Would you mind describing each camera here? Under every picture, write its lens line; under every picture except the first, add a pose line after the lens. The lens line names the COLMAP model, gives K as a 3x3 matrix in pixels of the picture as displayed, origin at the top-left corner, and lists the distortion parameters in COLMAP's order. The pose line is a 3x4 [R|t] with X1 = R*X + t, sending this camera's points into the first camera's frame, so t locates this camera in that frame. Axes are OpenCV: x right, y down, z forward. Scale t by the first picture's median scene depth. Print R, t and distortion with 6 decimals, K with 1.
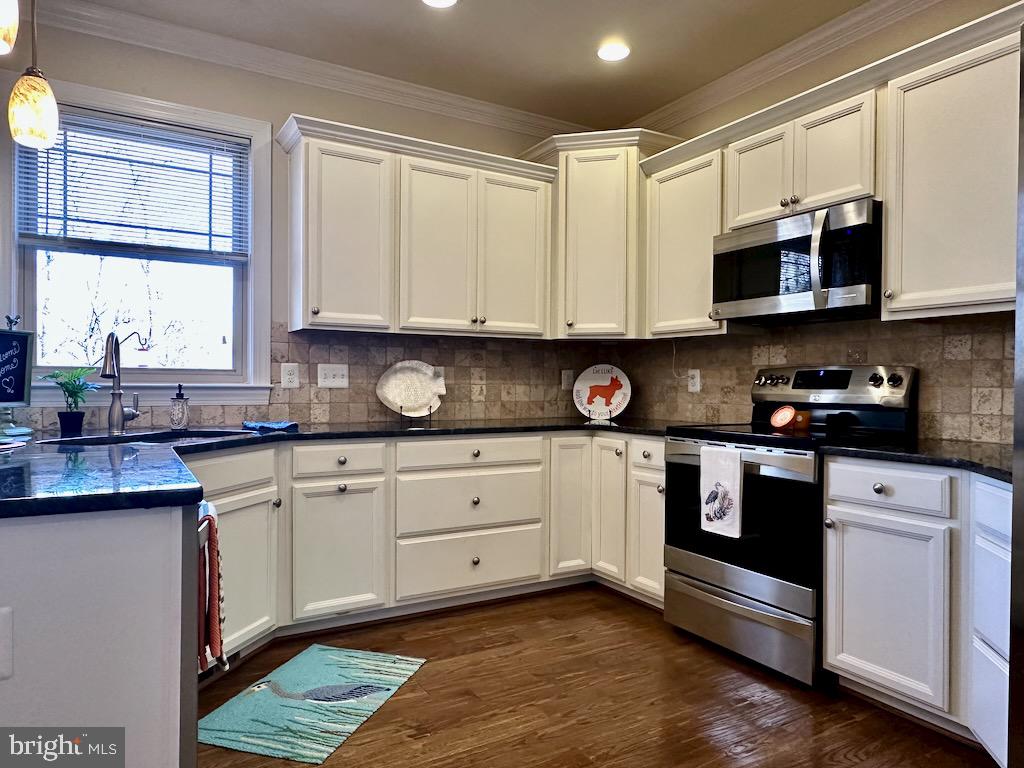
lens RADIAL K [[674.7, 0, 512.1], [0, 674.7, 384.8], [0, 0, 1]] dist [0.021290, -0.001071]
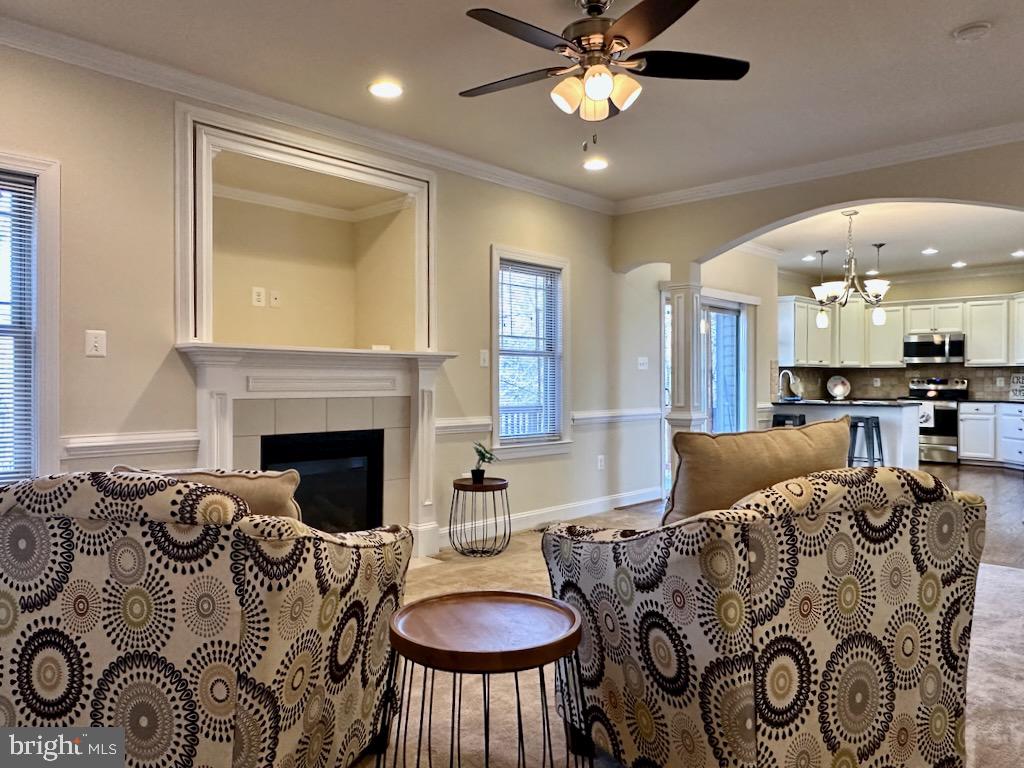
lens RADIAL K [[721.8, 0, 511.8], [0, 721.8, 383.3], [0, 0, 1]] dist [-0.006425, -0.001176]
pose [[0.962371, -0.005210, 0.271689, -2.744389], [0.005032, 0.999986, 0.001350, -0.019122], [-0.271693, 0.000067, 0.962384, -1.986298]]
